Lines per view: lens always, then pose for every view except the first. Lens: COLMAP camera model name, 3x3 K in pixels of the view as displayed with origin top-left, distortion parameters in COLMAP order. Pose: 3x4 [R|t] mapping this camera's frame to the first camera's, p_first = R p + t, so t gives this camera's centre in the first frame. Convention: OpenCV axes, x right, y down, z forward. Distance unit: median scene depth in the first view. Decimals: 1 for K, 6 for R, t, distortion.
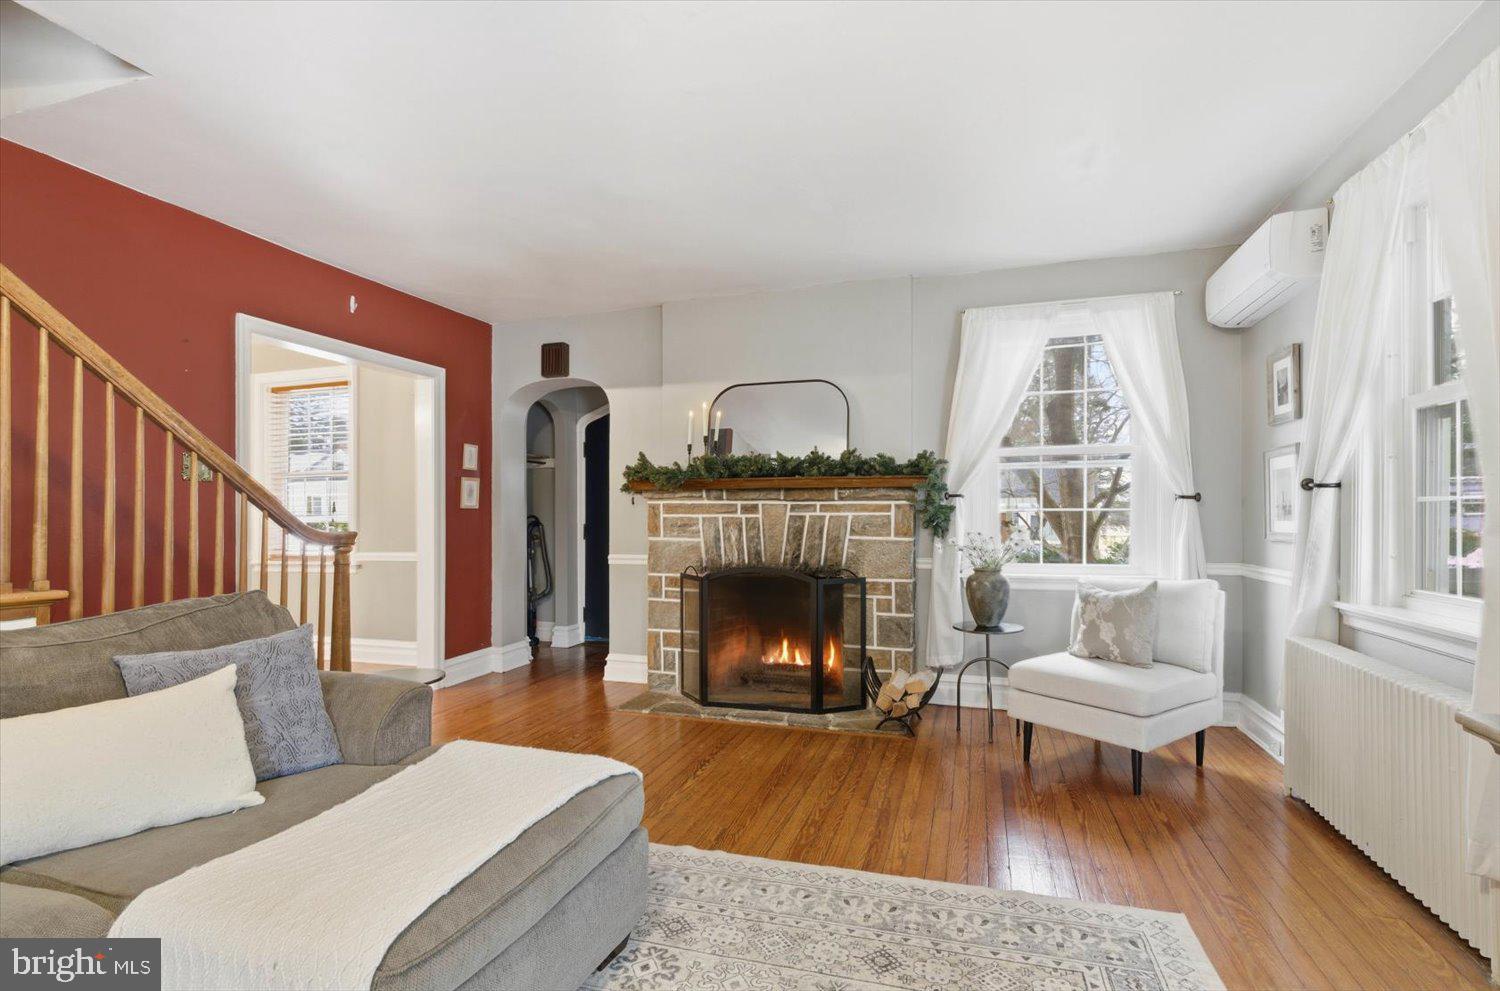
lens RADIAL K [[708.7, 0, 749.9], [0, 708.7, 499.9], [0, 0, 1]] dist [-0.003875, -0.000618]
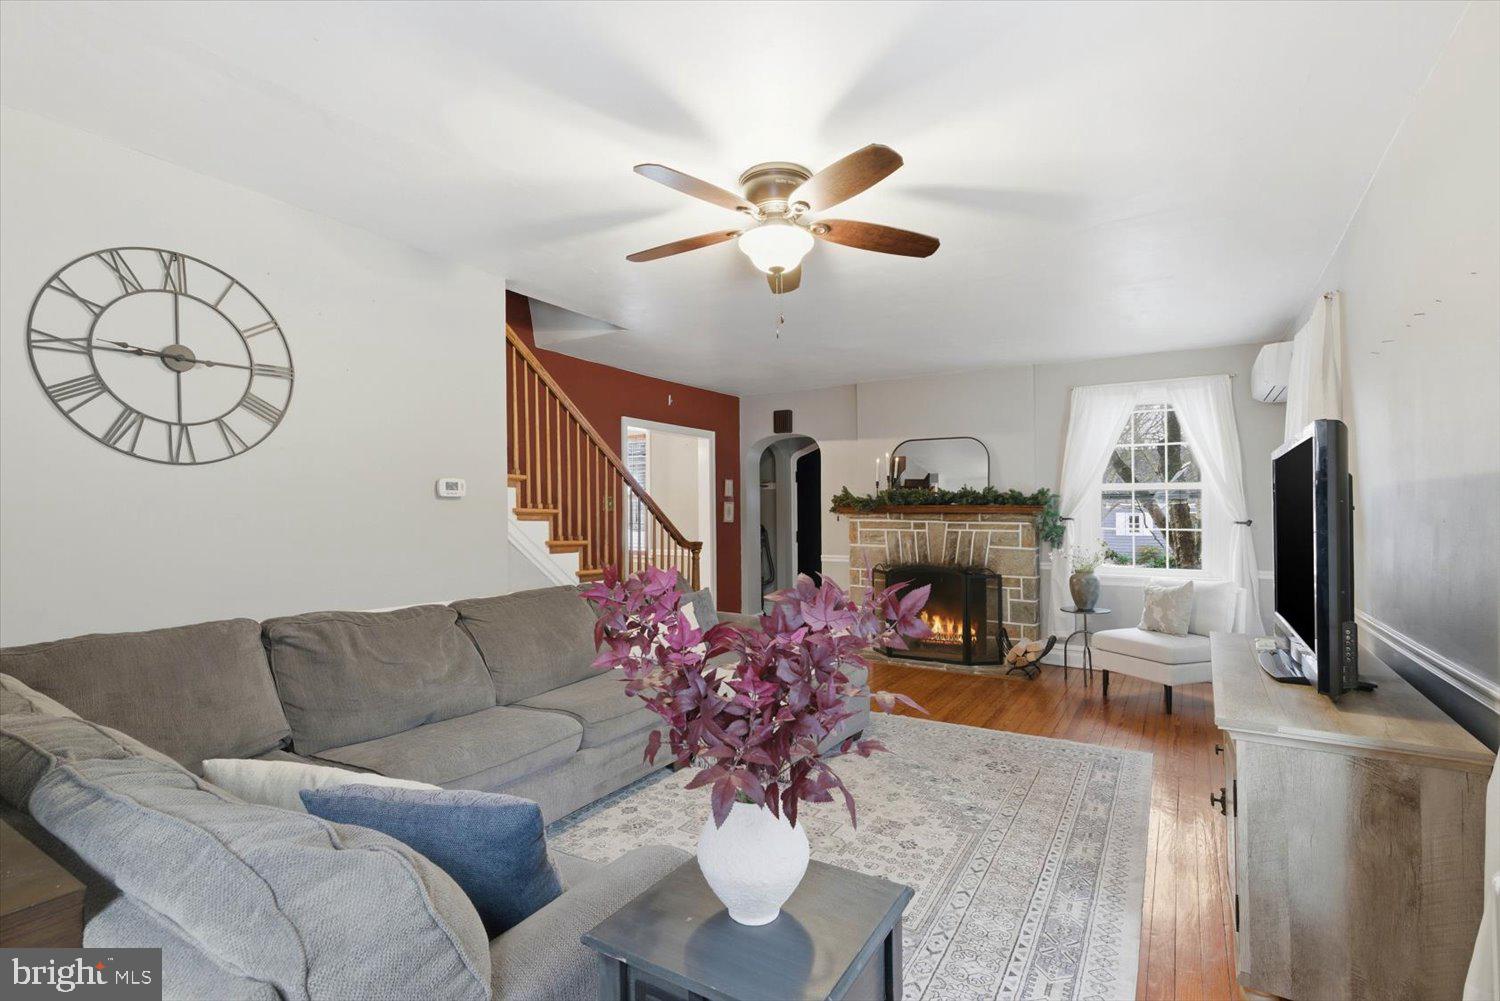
lens RADIAL K [[710.8, 0, 739.3], [0, 710.8, 480.2], [0, 0, 1]] dist [0.003767, 0.000184]
pose [[0.967750, -0.007583, -0.251799, 0.010692], [0.002462, 0.999784, -0.020649, -0.055991], [0.251901, 0.019363, 0.967559, -0.563332]]
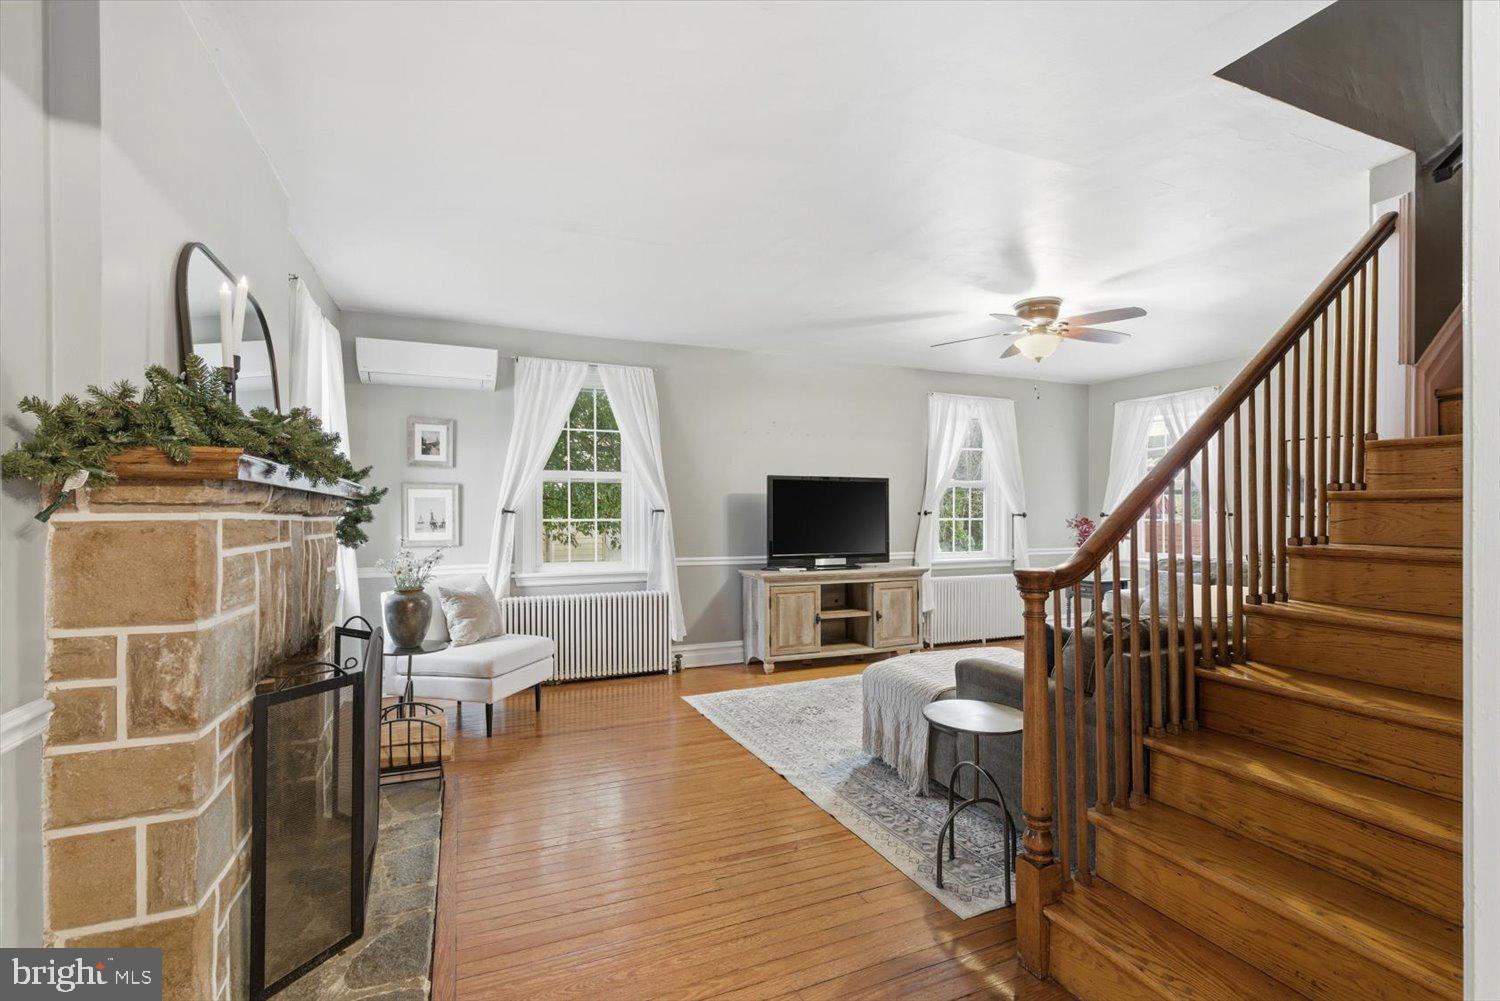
lens RADIAL K [[677.4, 0, 761.7], [0, 677.4, 512.7], [0, 0, 1]] dist [-0.002448, 0.000595]
pose [[-0.672622, 0.001033, 0.739986, -0.612742], [-0.018277, 0.999671, -0.018009, 0.000836], [-0.739760, -0.025638, -0.672382, 1.143705]]
